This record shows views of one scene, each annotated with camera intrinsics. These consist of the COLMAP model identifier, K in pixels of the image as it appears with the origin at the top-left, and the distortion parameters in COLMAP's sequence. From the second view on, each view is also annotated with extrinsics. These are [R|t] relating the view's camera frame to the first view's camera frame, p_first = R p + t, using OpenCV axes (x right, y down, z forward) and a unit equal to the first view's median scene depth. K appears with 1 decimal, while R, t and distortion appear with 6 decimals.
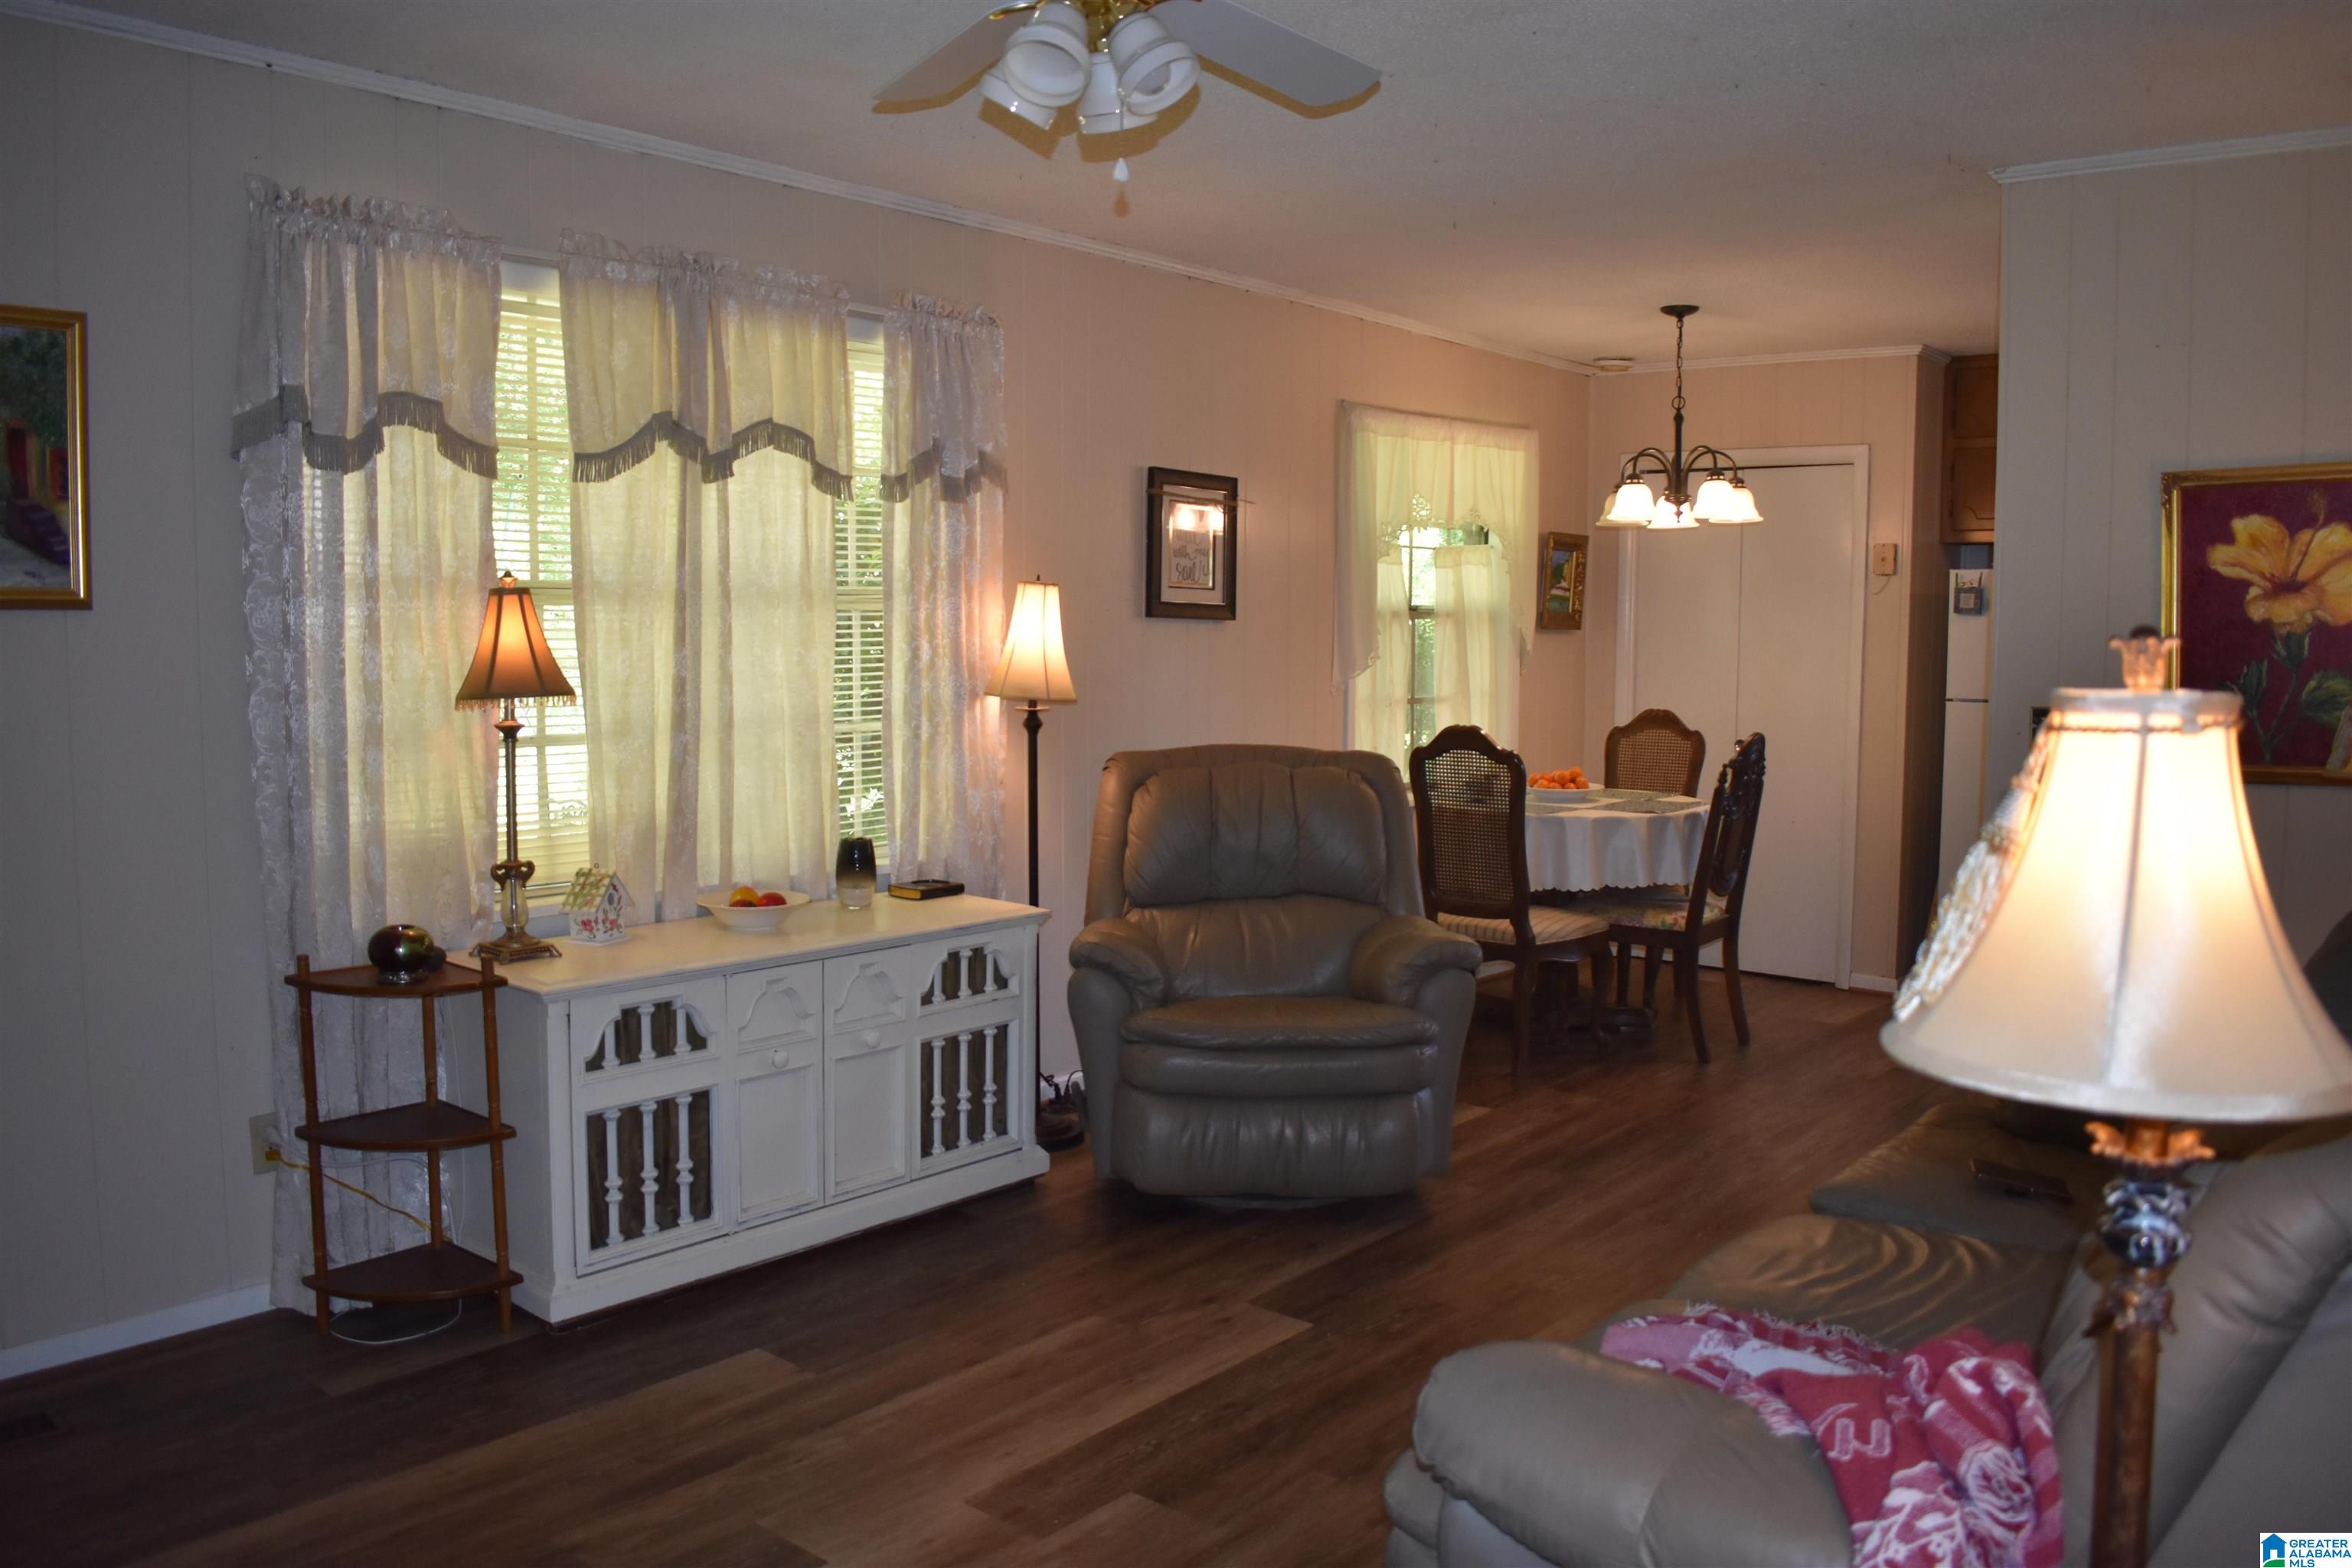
lens RADIAL K [[1800.2, 0, 1176.0], [0, 1800.2, 784.0], [0, 0, 1]] dist [-0.092921, 0.014099]
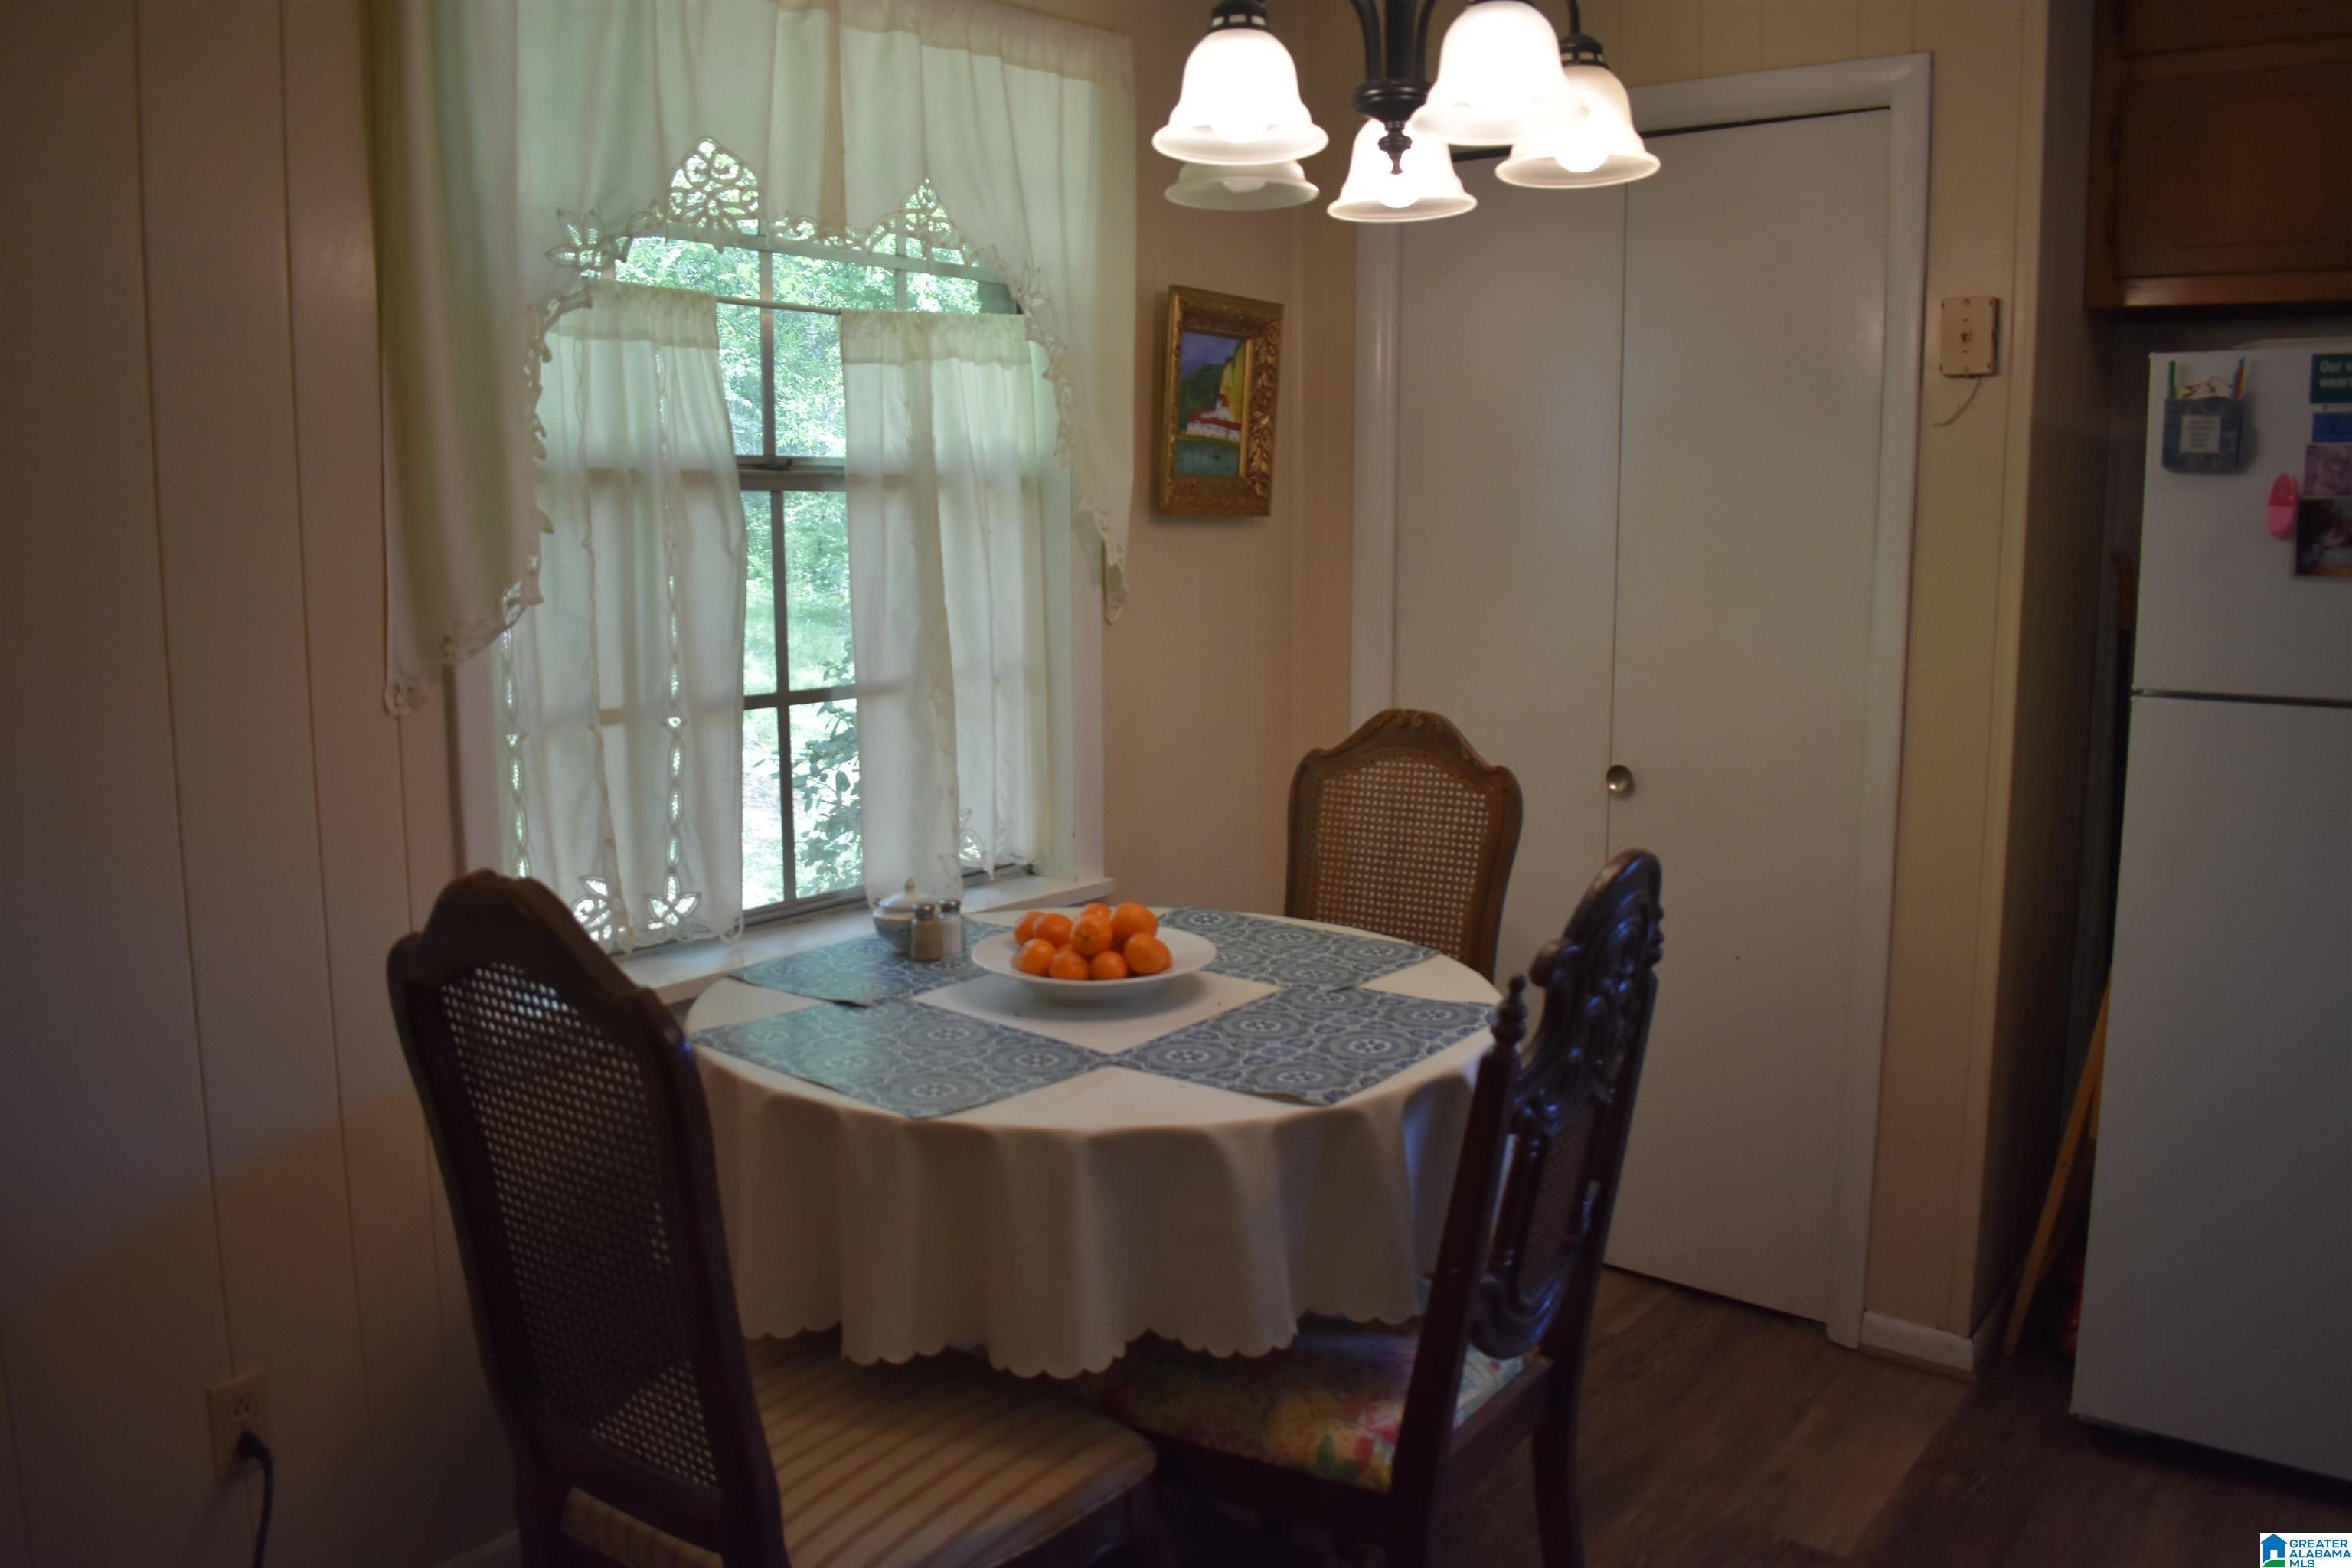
lens RADIAL K [[1800.2, 0, 1176.0], [0, 1800.2, 784.0], [0, 0, 1]] dist [-0.092921, 0.014099]
pose [[0.999344, -0.010418, 0.034681, 0.190301], [0.008399, 0.998288, 0.057880, -0.046374], [-0.035225, -0.057551, 0.997721, 0.559258]]
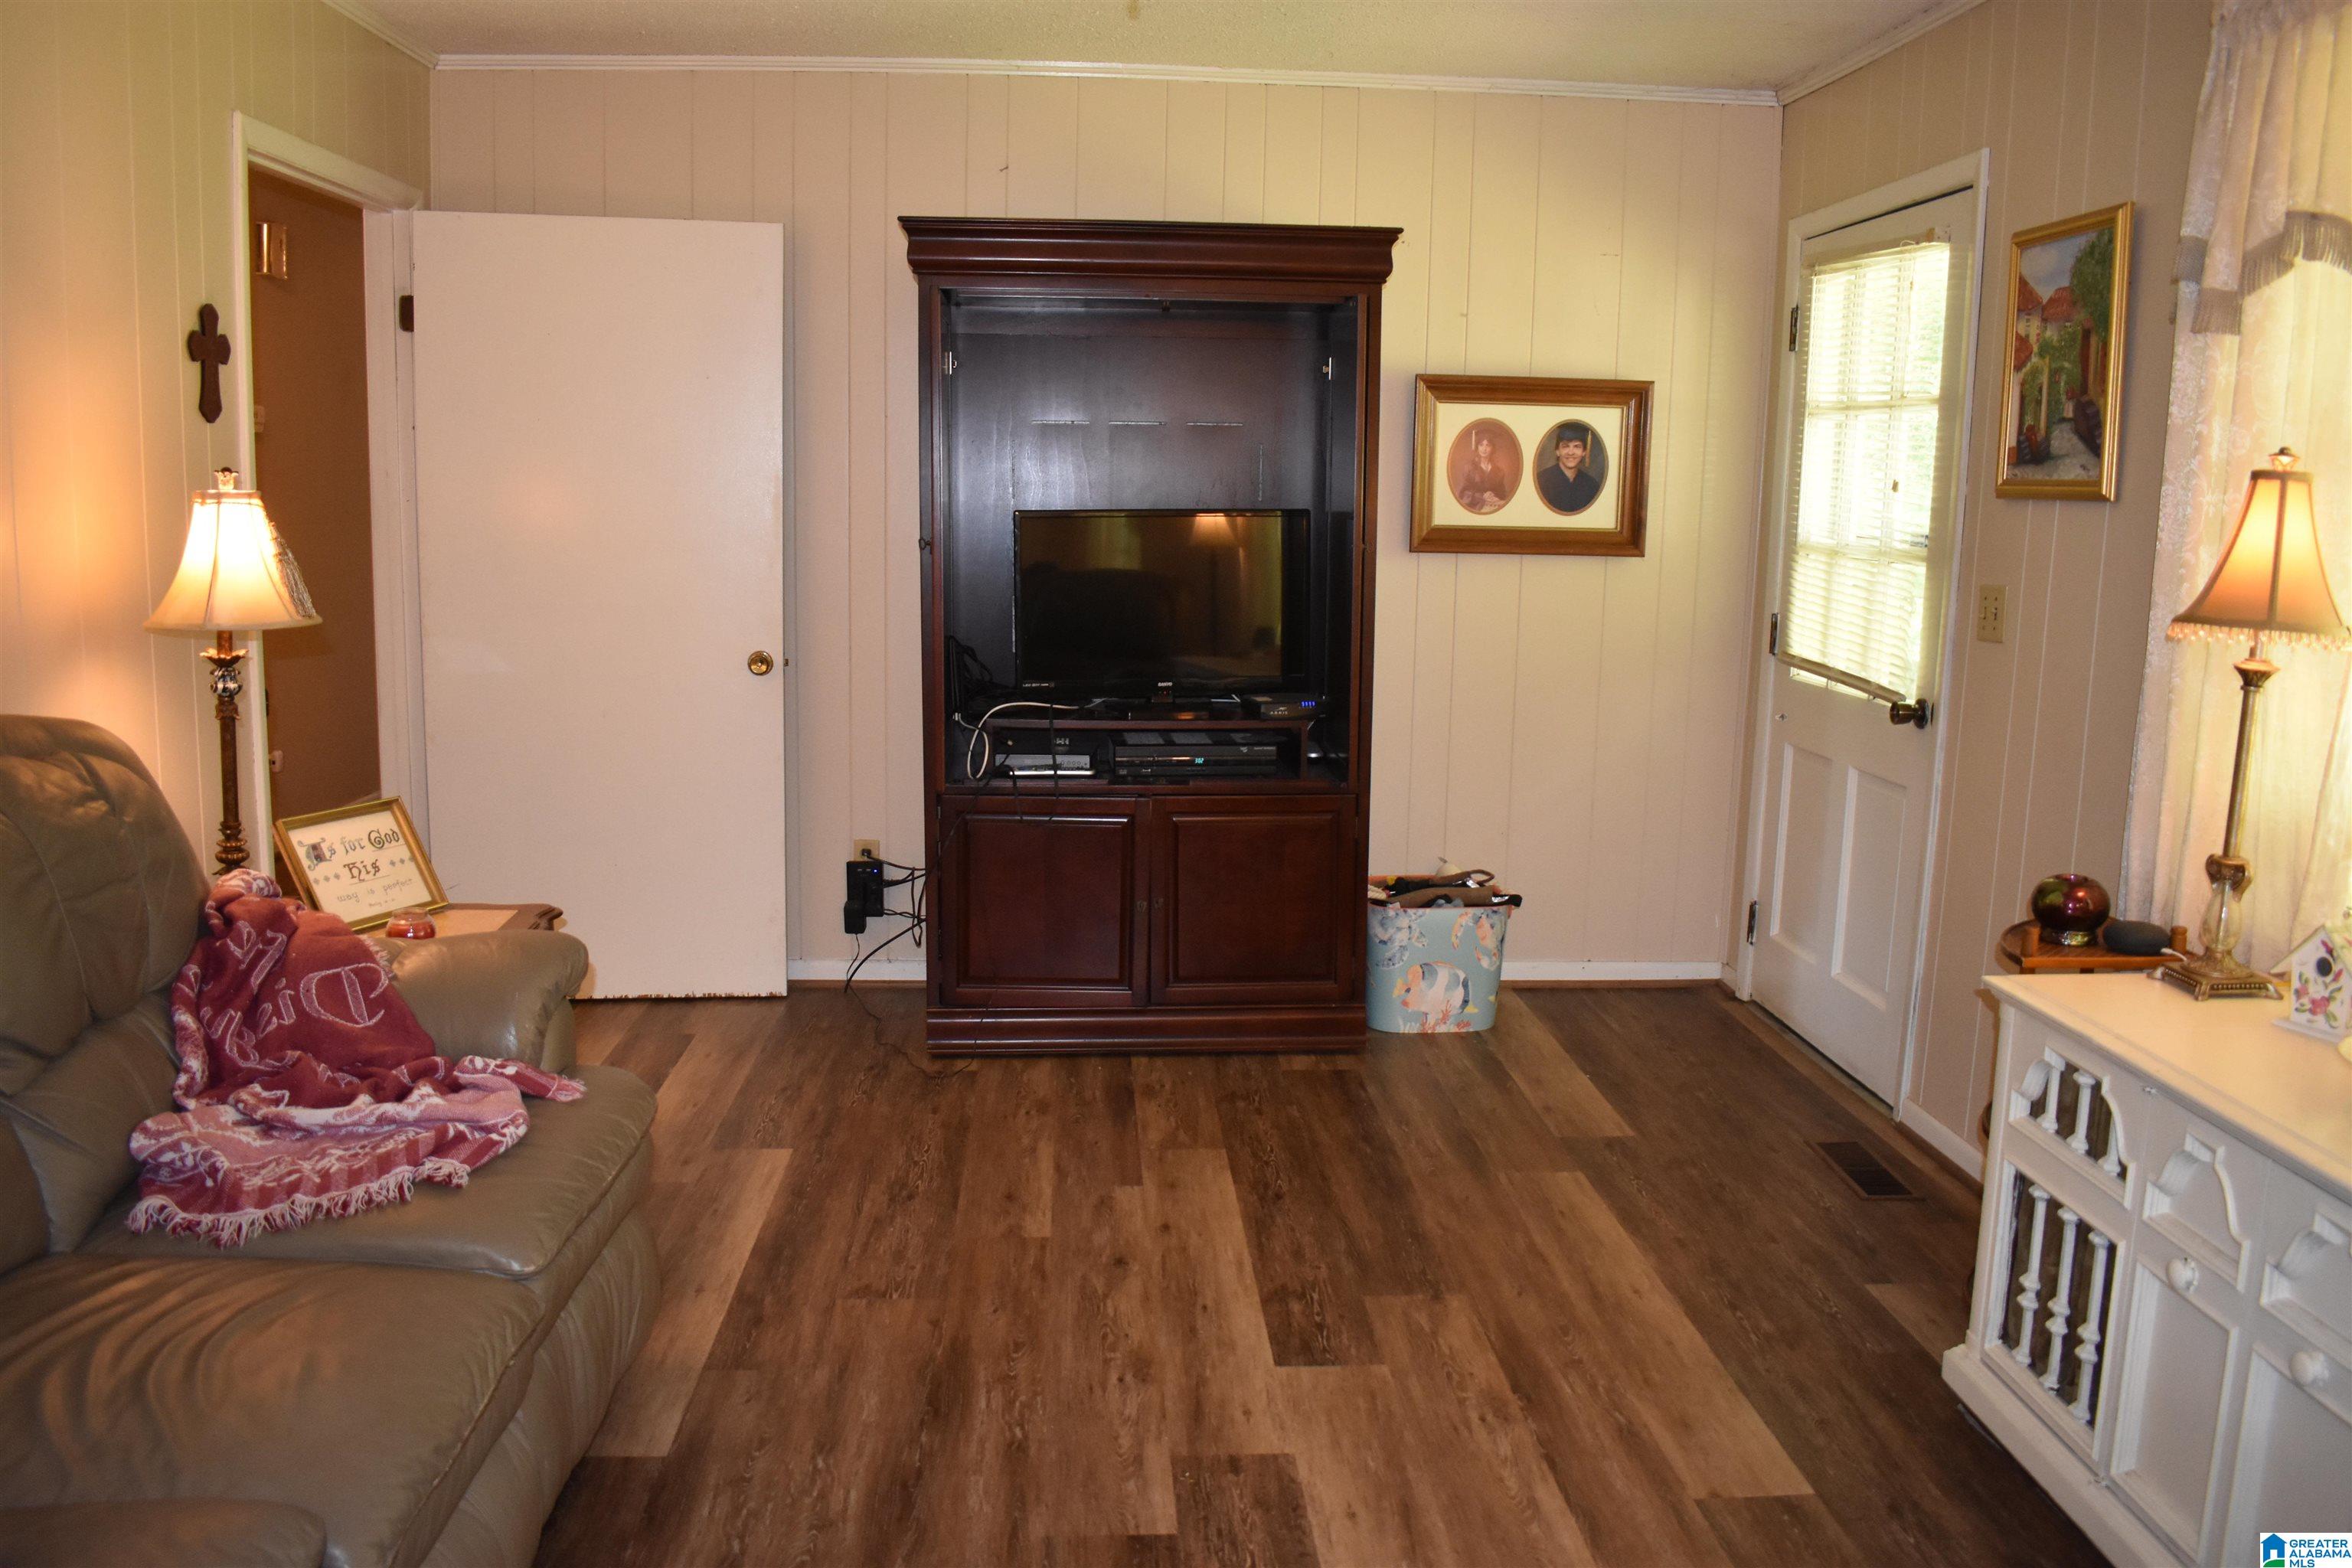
lens RADIAL K [[1800.2, 0, 1176.0], [0, 1800.2, 784.0], [0, 0, 1]] dist [-0.092921, 0.014099]
pose [[-0.728168, 0.088240, -0.679695, 1.133367], [-0.088331, 0.971327, 0.220731, -0.284967], [0.679683, 0.220768, -0.699494, 3.334644]]
